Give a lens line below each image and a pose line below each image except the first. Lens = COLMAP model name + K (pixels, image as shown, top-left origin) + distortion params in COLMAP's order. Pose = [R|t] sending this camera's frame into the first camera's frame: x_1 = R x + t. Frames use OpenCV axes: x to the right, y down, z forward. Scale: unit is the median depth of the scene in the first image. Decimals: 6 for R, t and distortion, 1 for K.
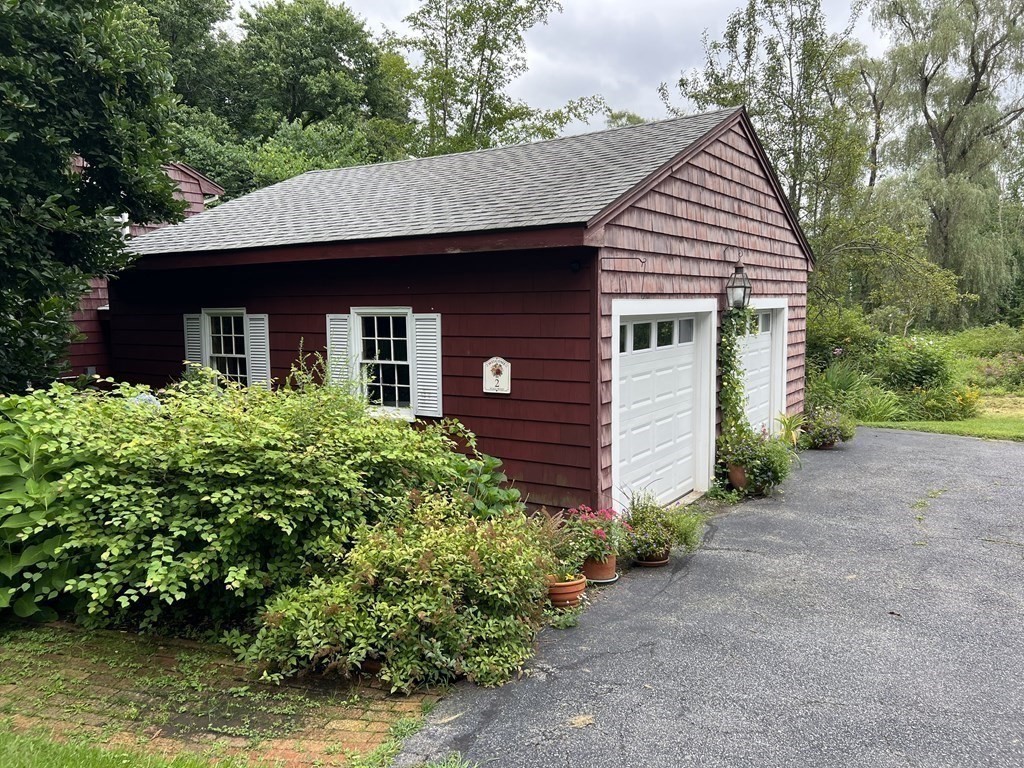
lens RADIAL K [[773.8, 0, 508.3], [0, 773.8, 383.1], [0, 0, 1]] dist [0.048951, -0.024126]
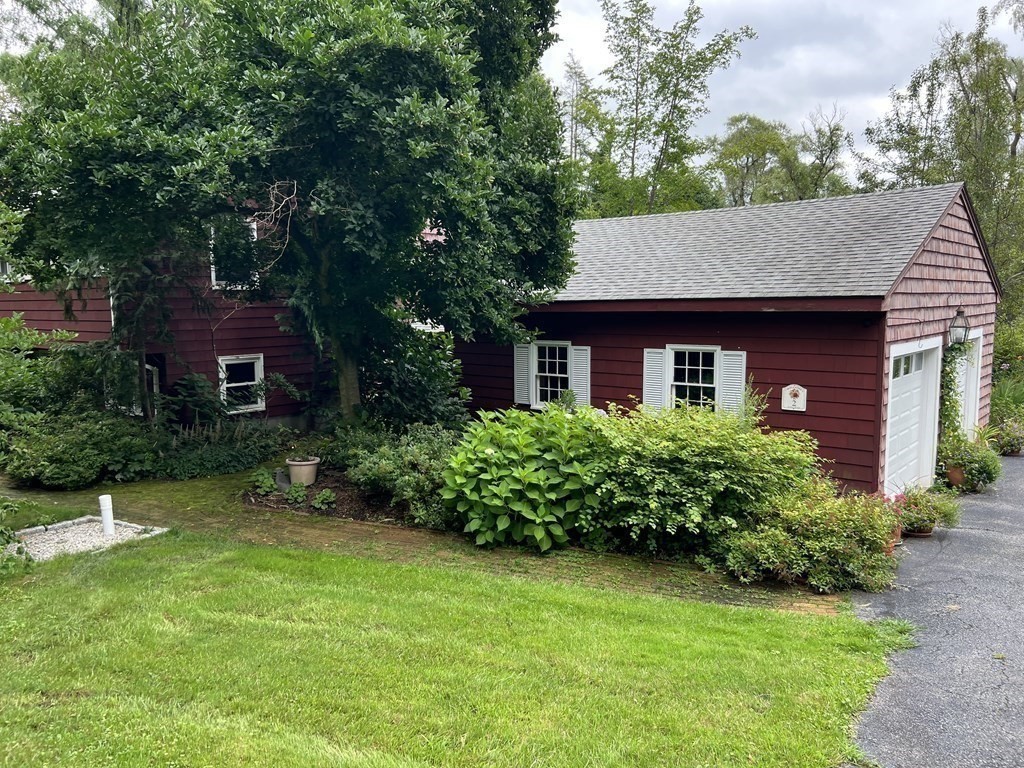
lens RADIAL K [[773.8, 0, 513.1], [0, 773.8, 383.9], [0, 0, 1]] dist [0.048951, -0.024126]
pose [[0.993579, 0.013997, -0.112271, -0.309844], [-0.013313, 0.999888, 0.006843, -0.032217], [0.112354, -0.005305, 0.993654, -0.386821]]
